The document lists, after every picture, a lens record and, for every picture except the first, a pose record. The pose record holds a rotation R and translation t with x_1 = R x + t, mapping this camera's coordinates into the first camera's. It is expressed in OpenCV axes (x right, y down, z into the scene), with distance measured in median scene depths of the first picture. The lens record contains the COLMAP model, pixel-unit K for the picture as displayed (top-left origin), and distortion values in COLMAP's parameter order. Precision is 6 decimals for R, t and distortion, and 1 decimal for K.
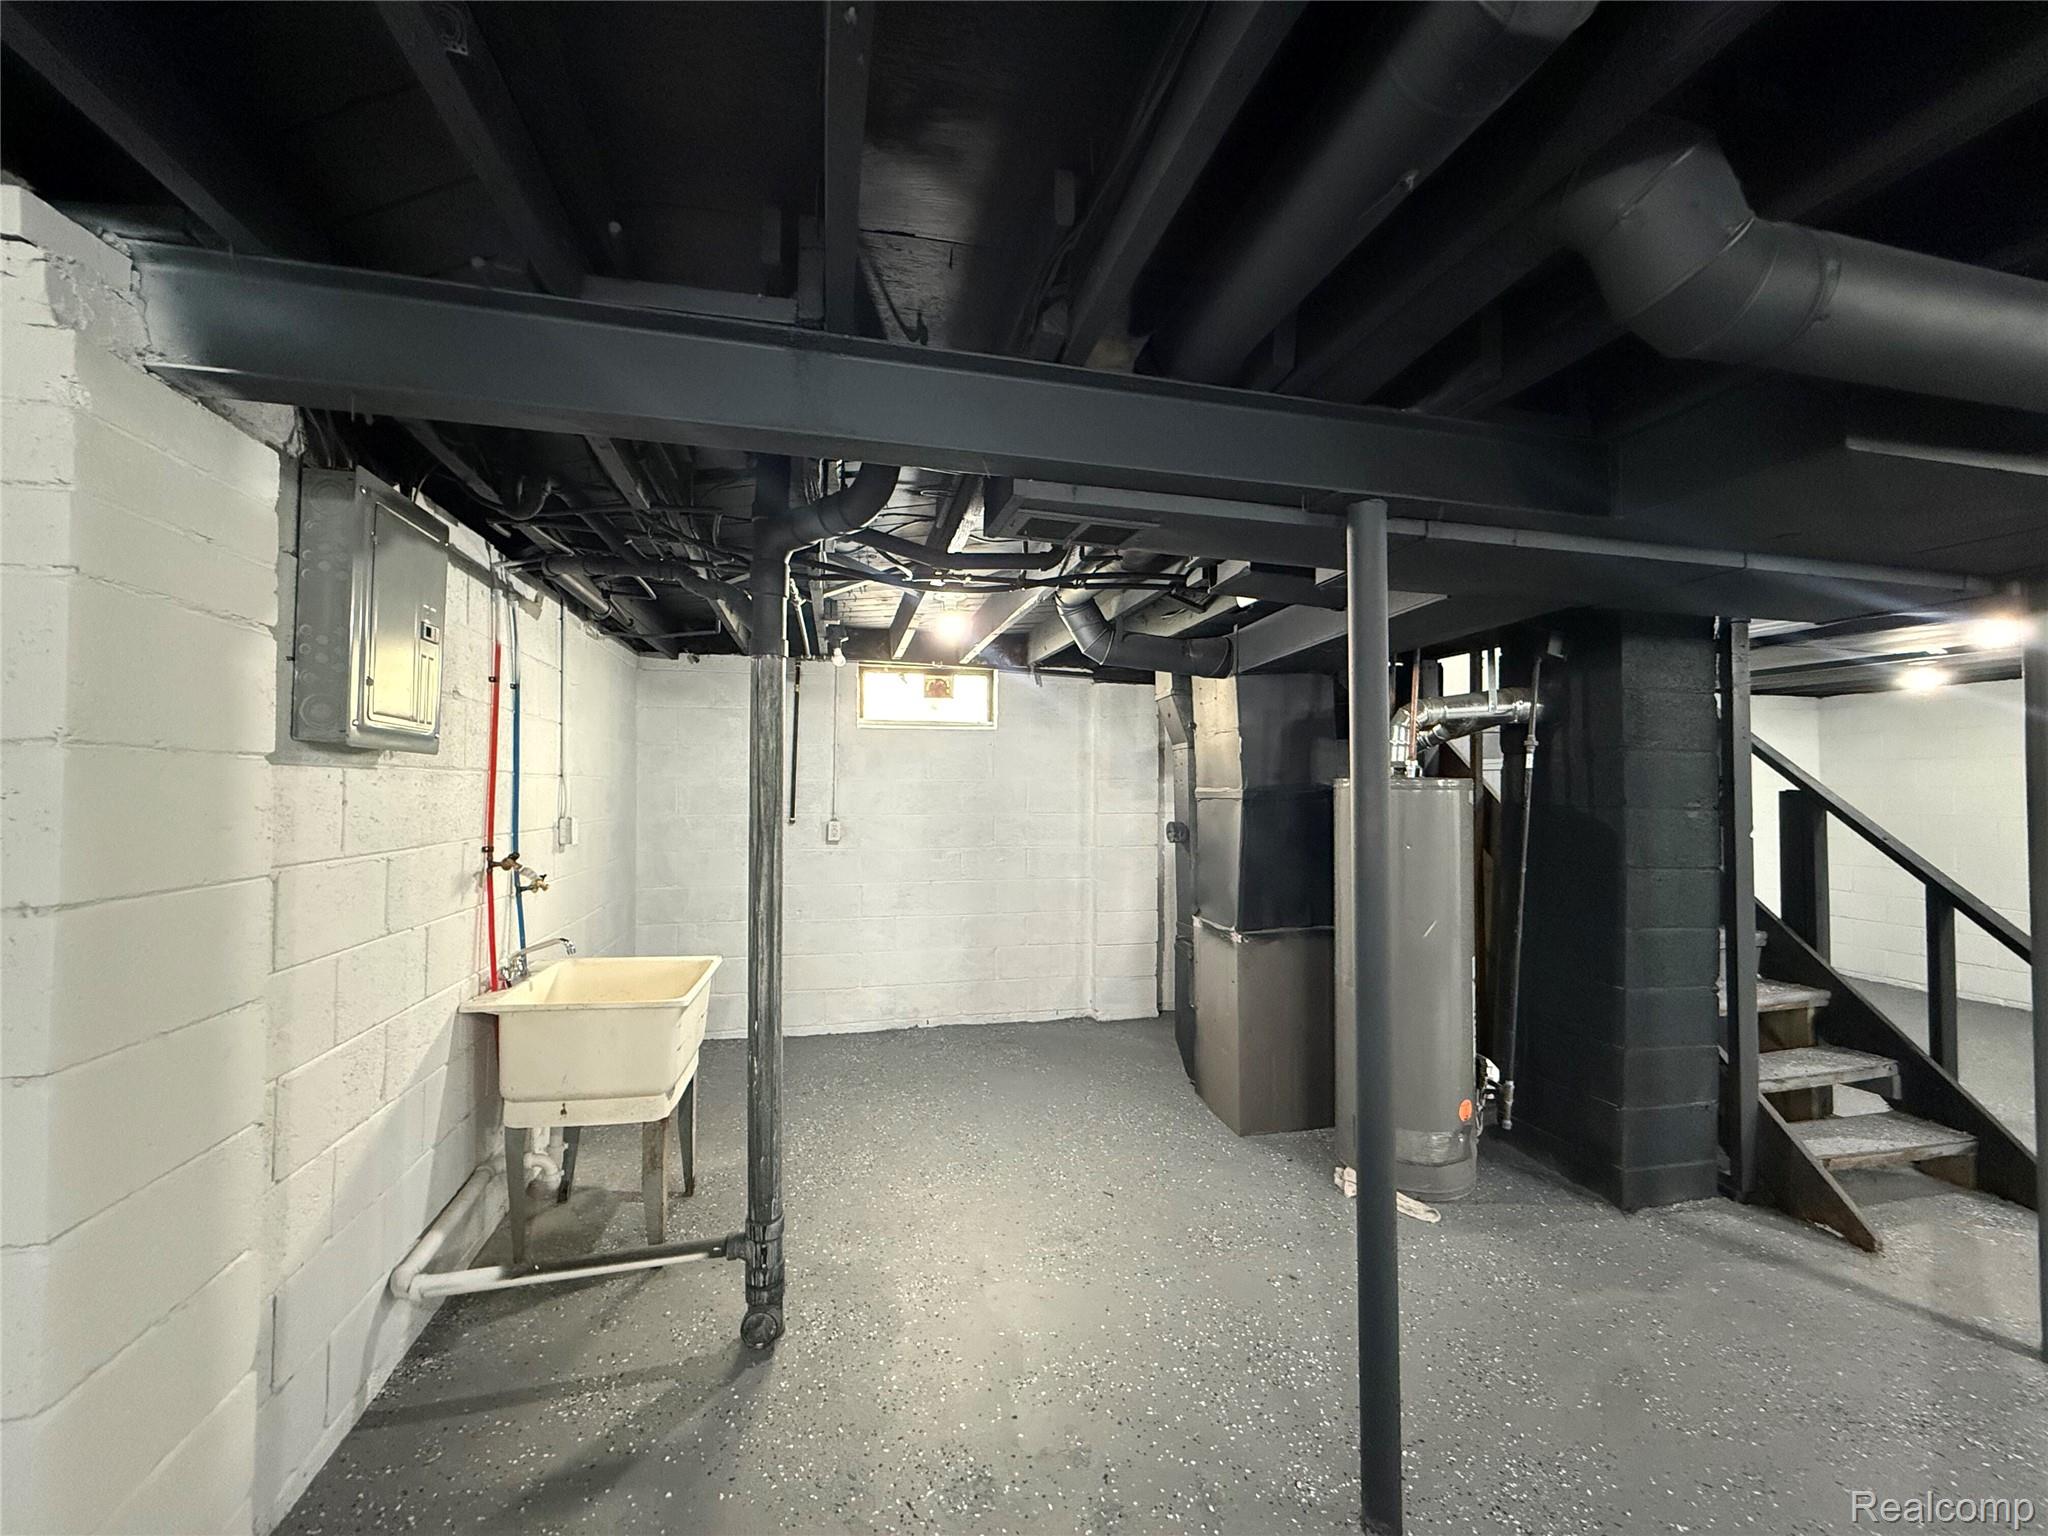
lens RADIAL K [[812.9, 0, 1017.0], [0, 812.9, 766.7], [0, 0, 1]] dist [0.000060, -0.000426]
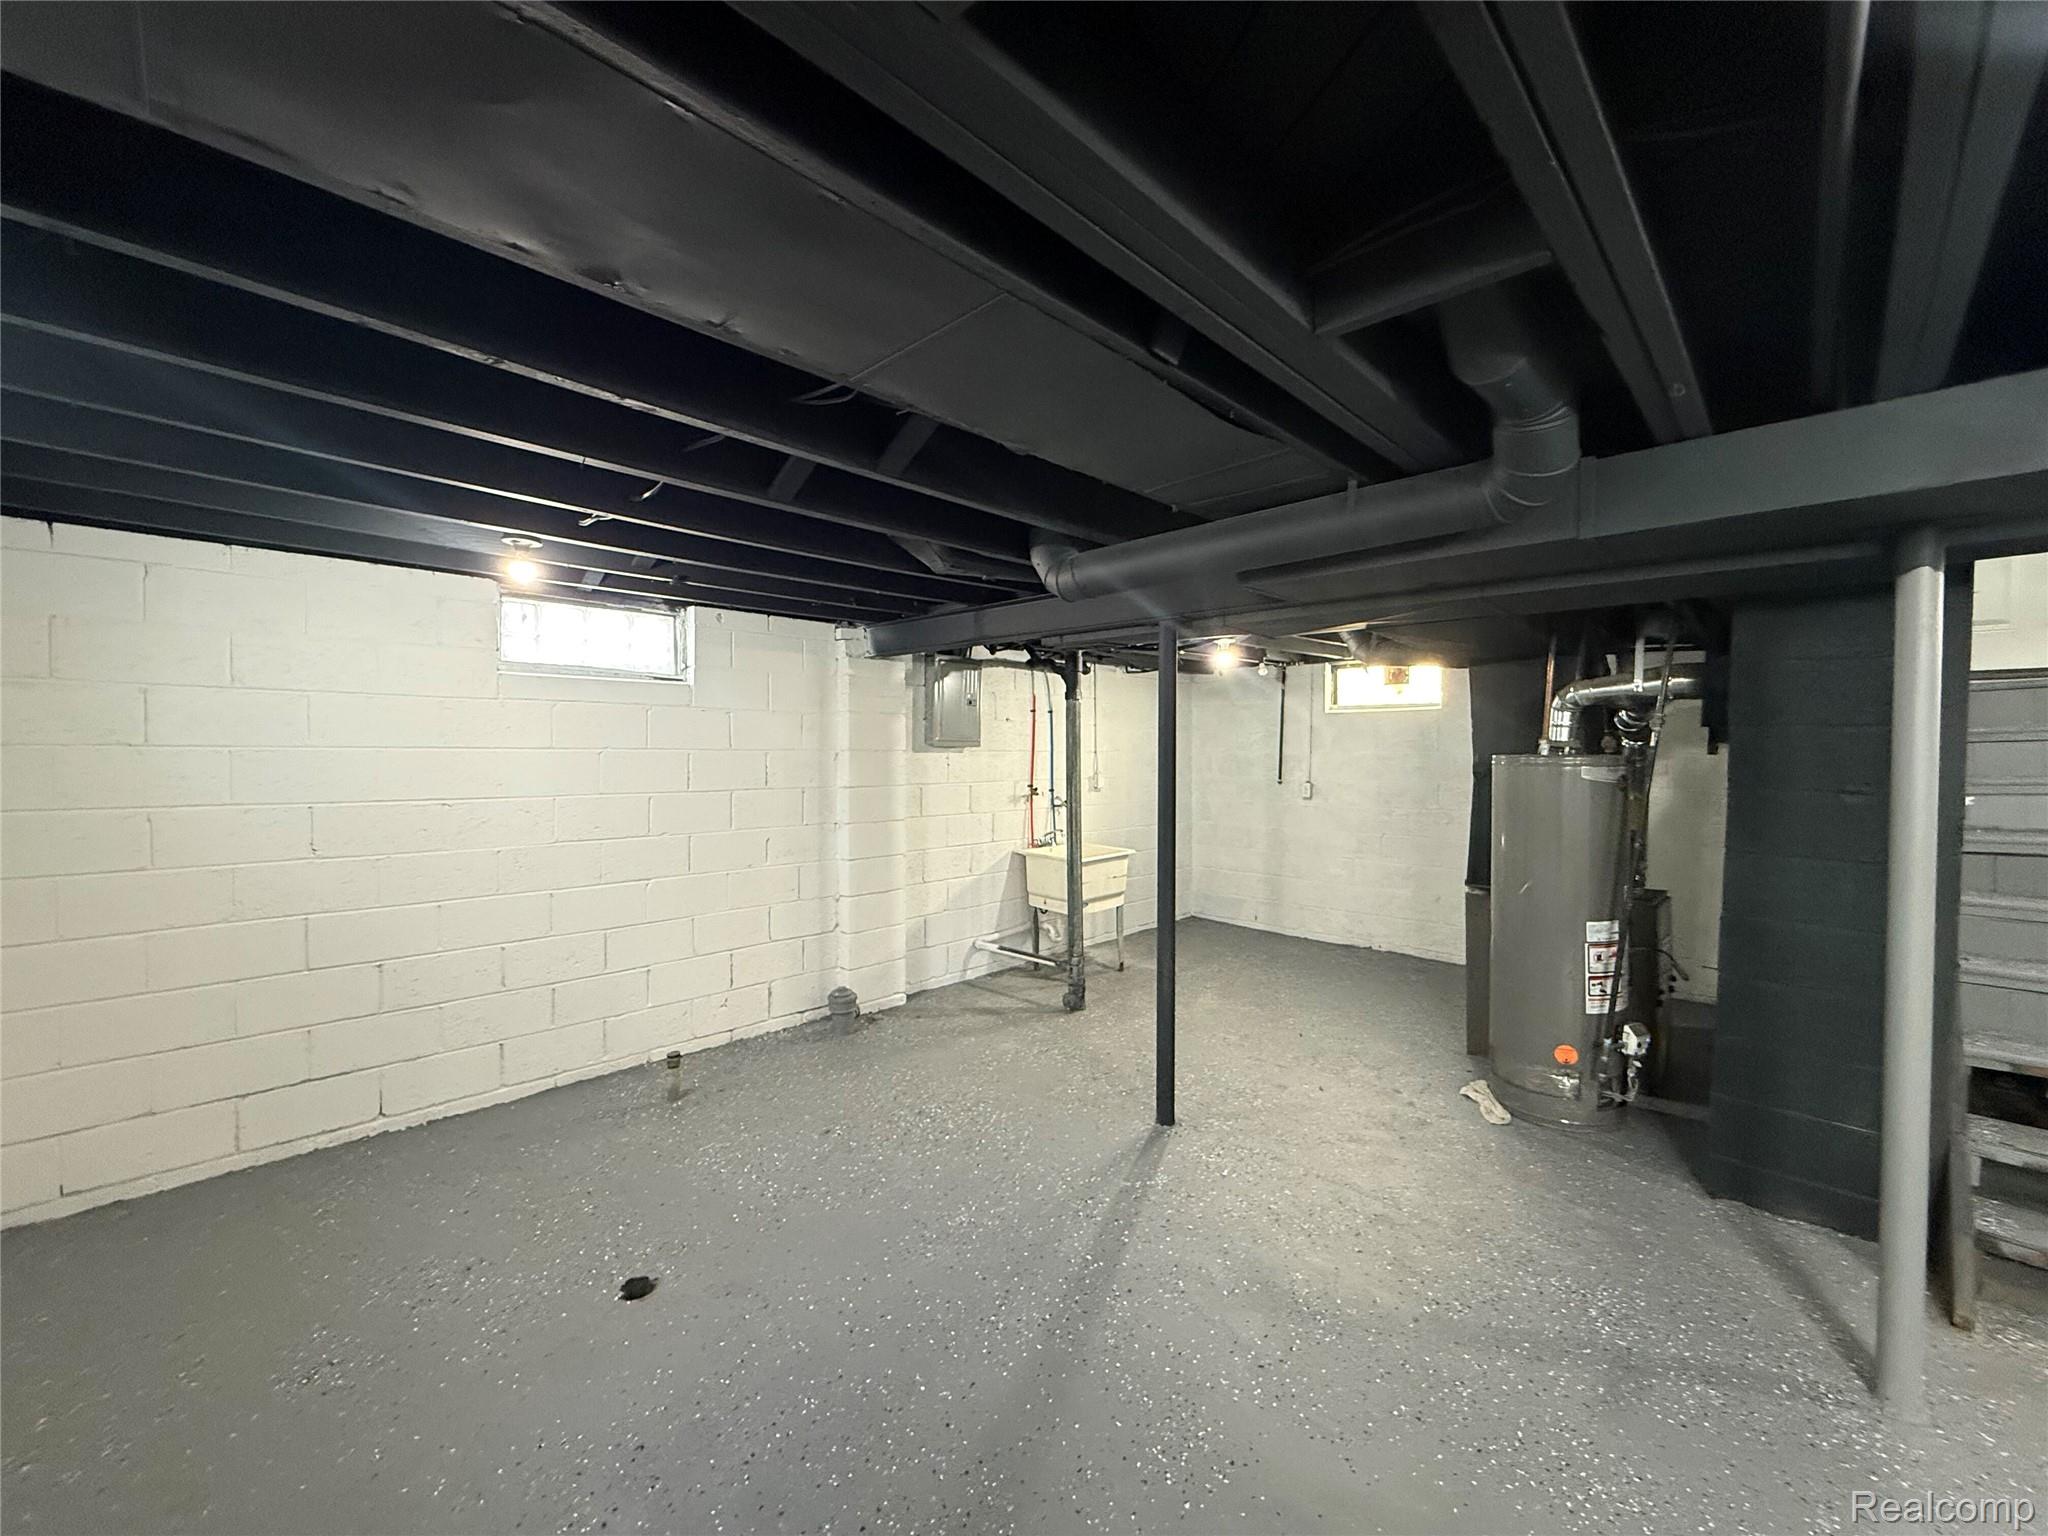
lens RADIAL K [[812.9, 0, 1020.9], [0, 812.9, 766.3], [0, 0, 1]] dist [0.000060, -0.000426]
pose [[0.536629, 0.015212, -0.843681, 1.258963], [0.021075, 0.999284, 0.031422, -0.024963], [0.843555, -0.034642, 0.535924, -0.244309]]
